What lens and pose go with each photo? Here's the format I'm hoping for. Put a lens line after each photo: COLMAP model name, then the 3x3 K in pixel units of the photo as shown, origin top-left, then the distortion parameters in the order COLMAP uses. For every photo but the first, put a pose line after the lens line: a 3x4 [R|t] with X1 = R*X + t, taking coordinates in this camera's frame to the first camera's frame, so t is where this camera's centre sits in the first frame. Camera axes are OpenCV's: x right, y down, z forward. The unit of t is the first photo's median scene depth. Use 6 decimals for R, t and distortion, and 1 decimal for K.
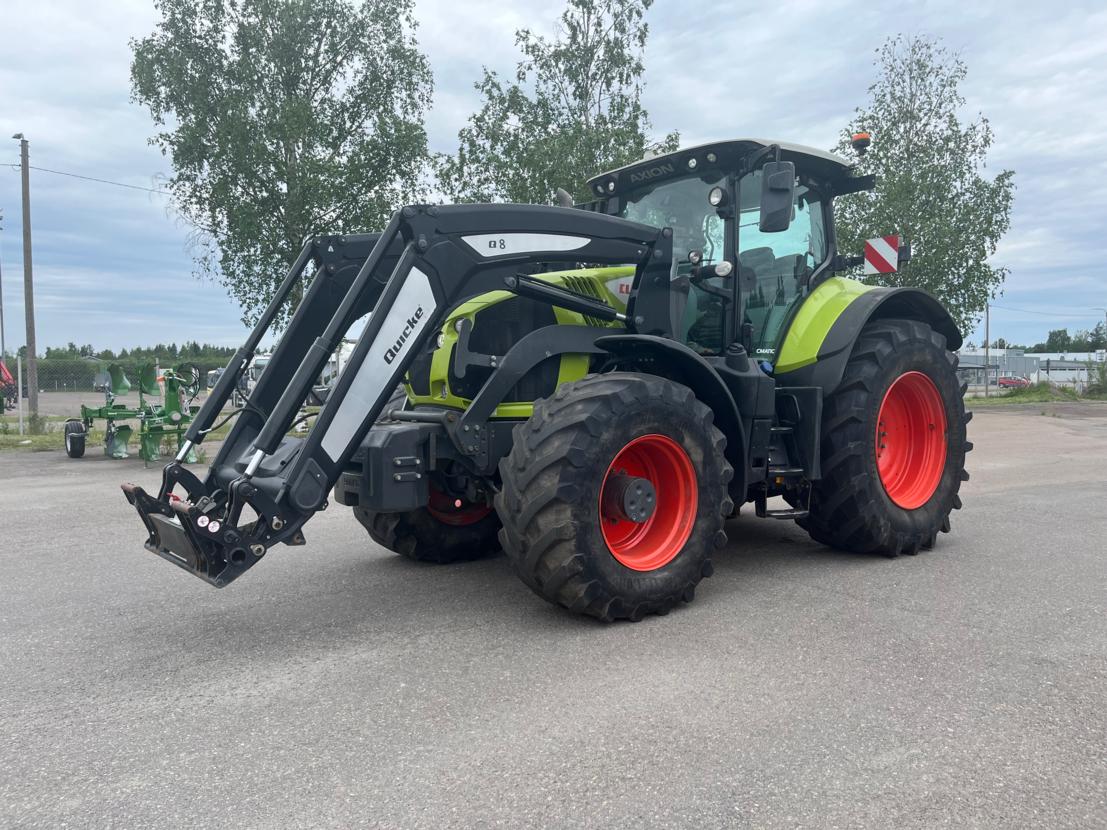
lens RADIAL K [[848.9, 0, 552.4], [0, 848.9, 423.9], [0, 0, 1]] dist [0.071787, -0.102590]
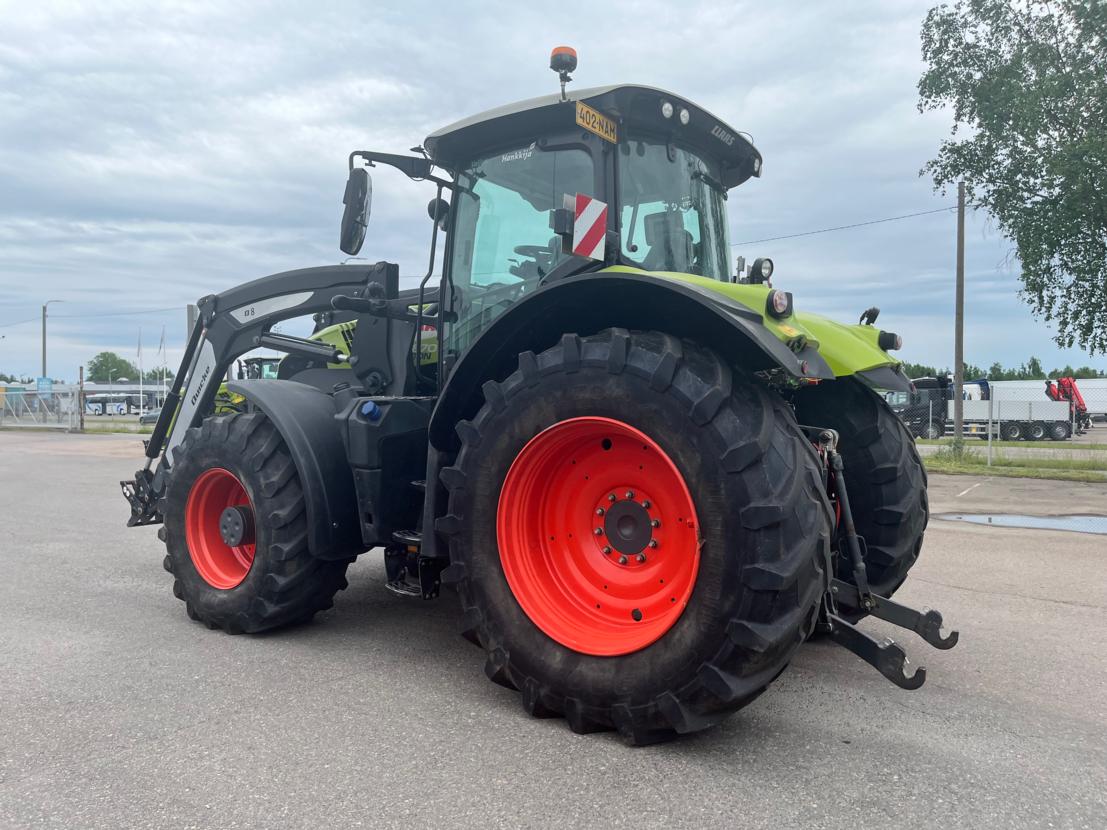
lens RADIAL K [[848.9, 0, 552.4], [0, 848.9, 423.9], [0, 0, 1]] dist [0.071787, -0.102590]
pose [[0.268800, 0.029470, -0.962745, 1.312439], [-0.054611, 0.998390, 0.015314, -0.087223], [0.961646, 0.048460, 0.269977, 1.099961]]
